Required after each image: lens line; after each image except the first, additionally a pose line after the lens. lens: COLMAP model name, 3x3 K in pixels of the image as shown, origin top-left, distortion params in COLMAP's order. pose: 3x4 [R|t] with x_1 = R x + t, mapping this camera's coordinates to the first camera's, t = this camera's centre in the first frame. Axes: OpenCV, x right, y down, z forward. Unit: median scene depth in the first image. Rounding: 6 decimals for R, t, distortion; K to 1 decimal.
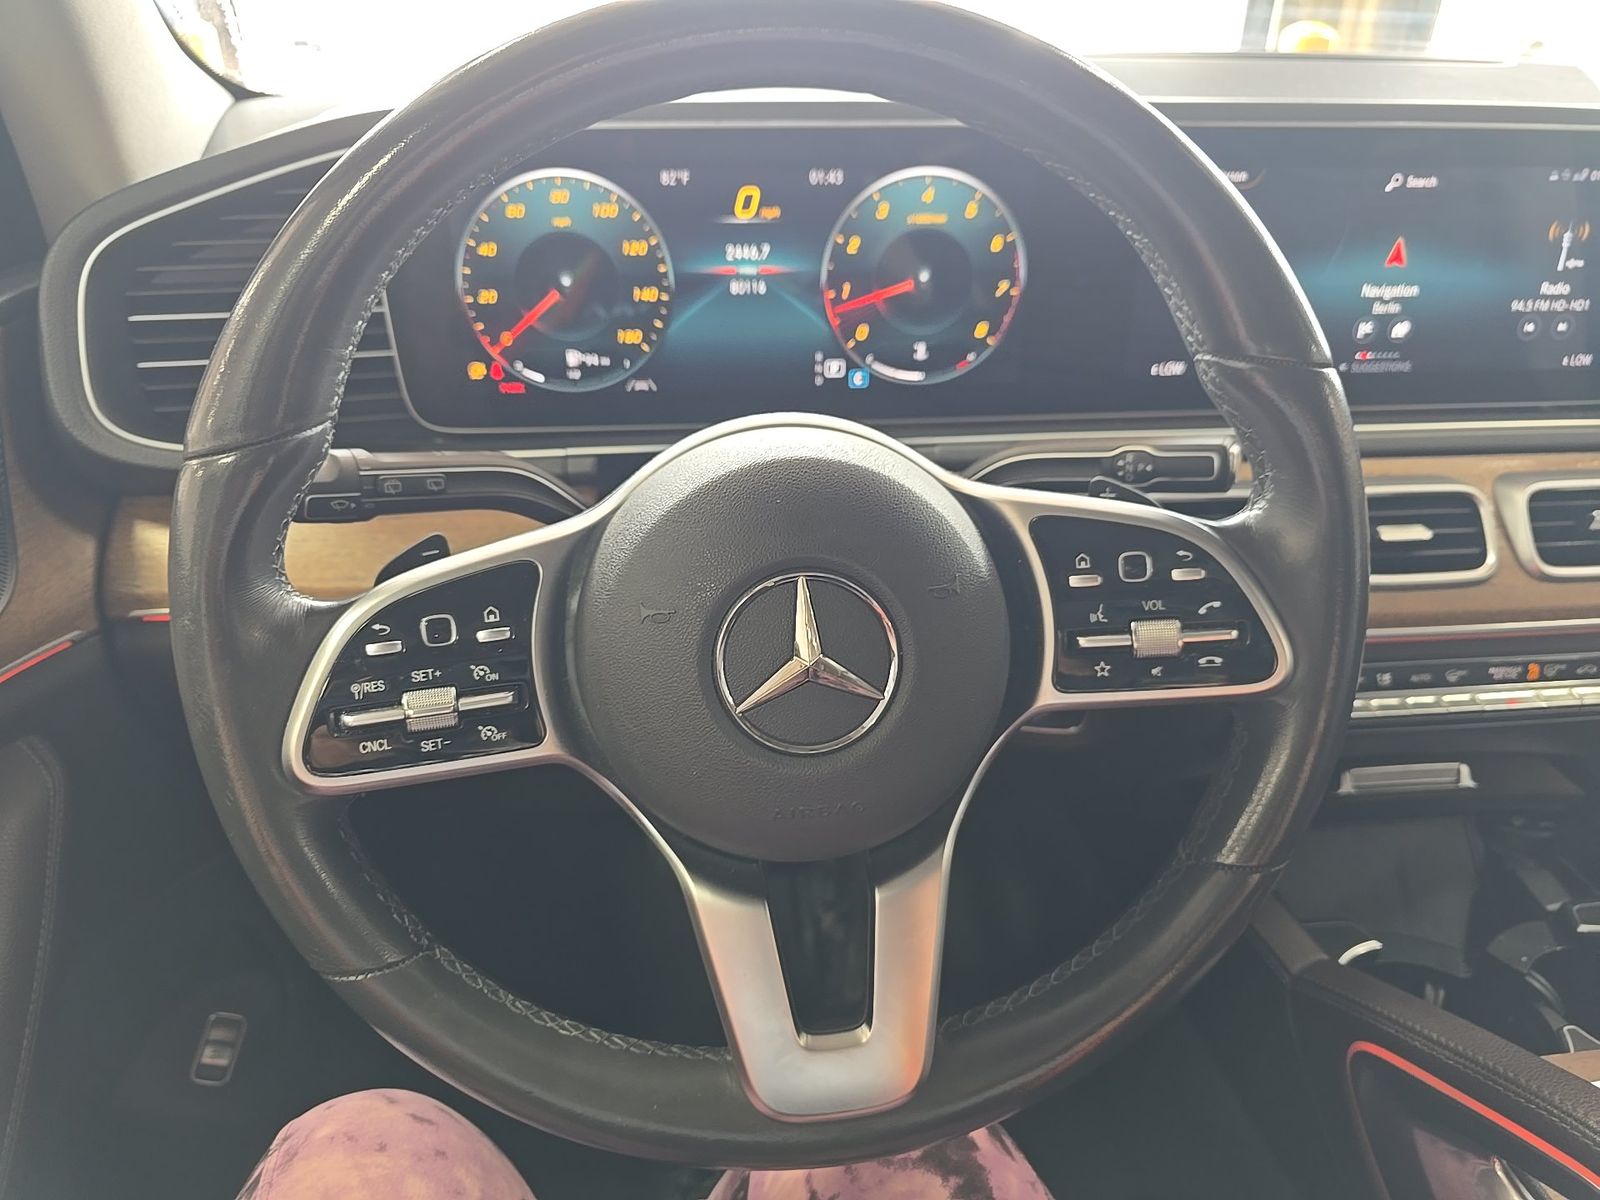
lens RADIAL K [[1090.7, 0, 800.0], [0, 1090.7, 600.0], [0, 0, 1]] dist [0.003597, -0.042735]
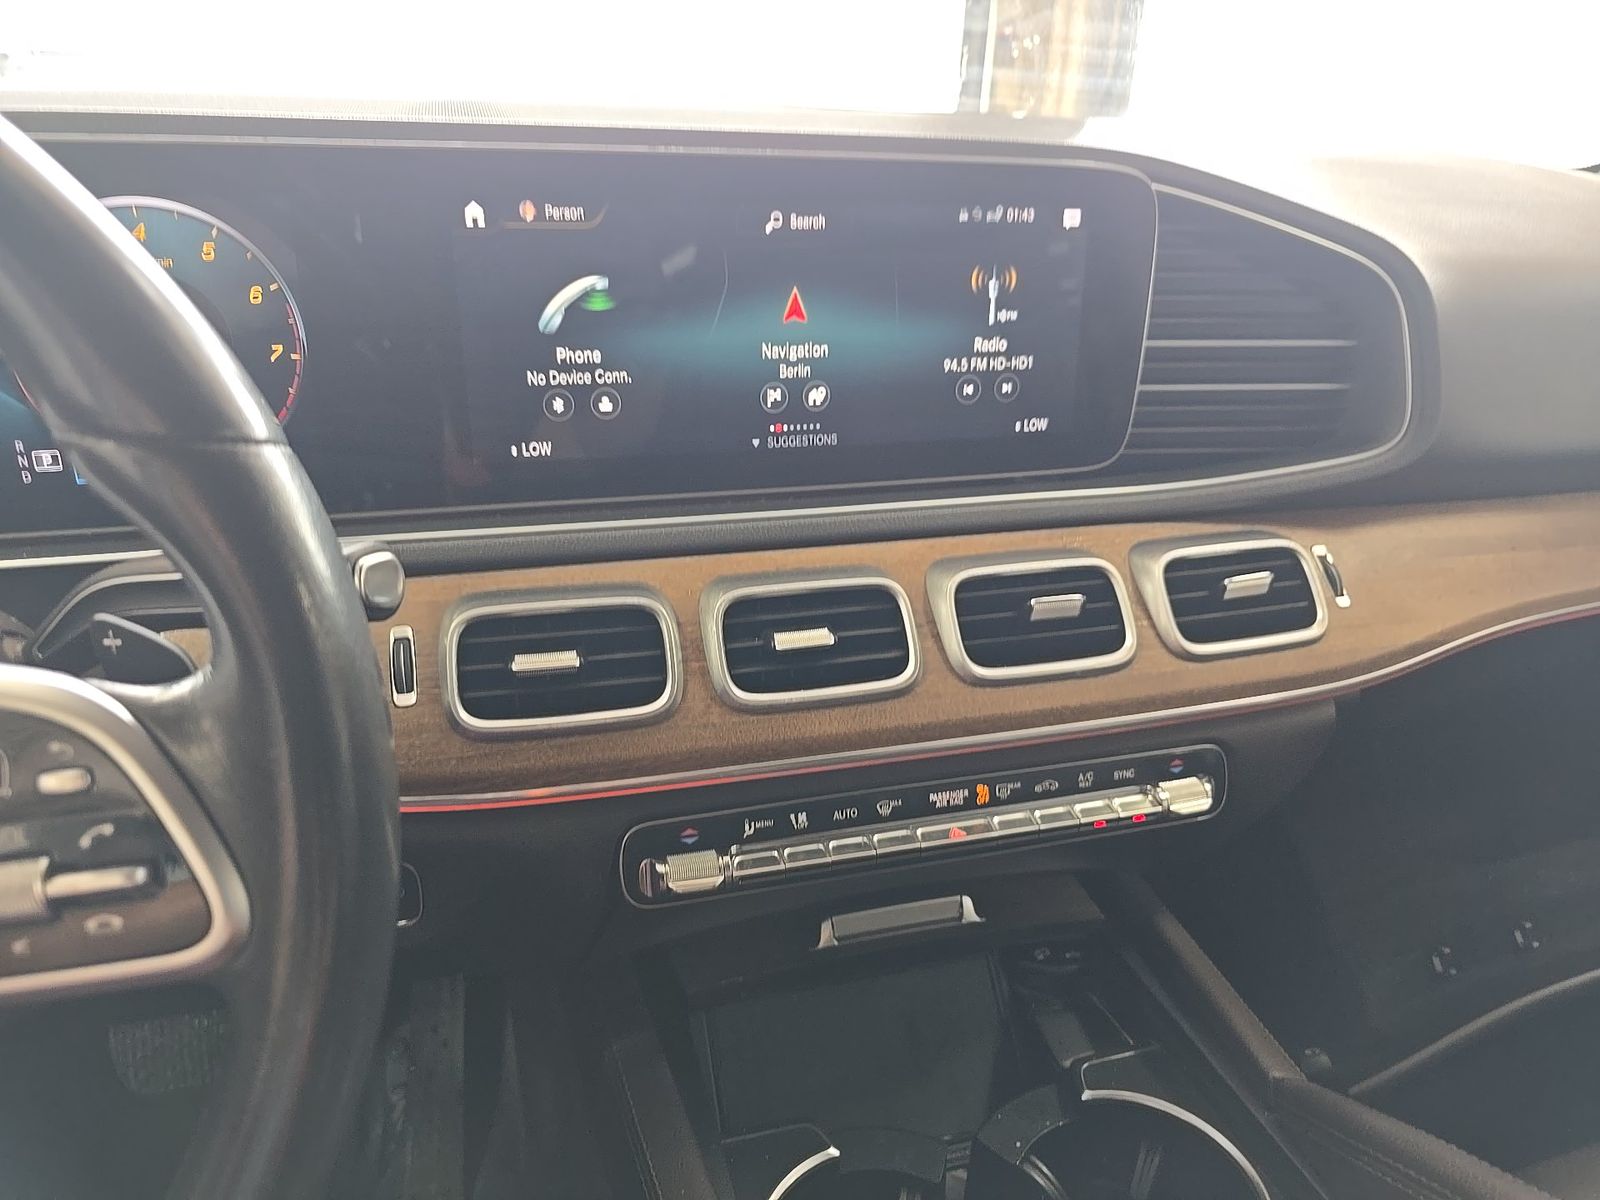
lens RADIAL K [[1090.7, 0, 800.0], [0, 1090.7, 600.0], [0, 0, 1]] dist [0.003597, -0.042735]
pose [[0.981951, -0.049287, 0.182600, 0.398553], [0.063741, 0.995208, -0.074149, -0.029675], [-0.178071, 0.084450, 0.980387, 0.191157]]
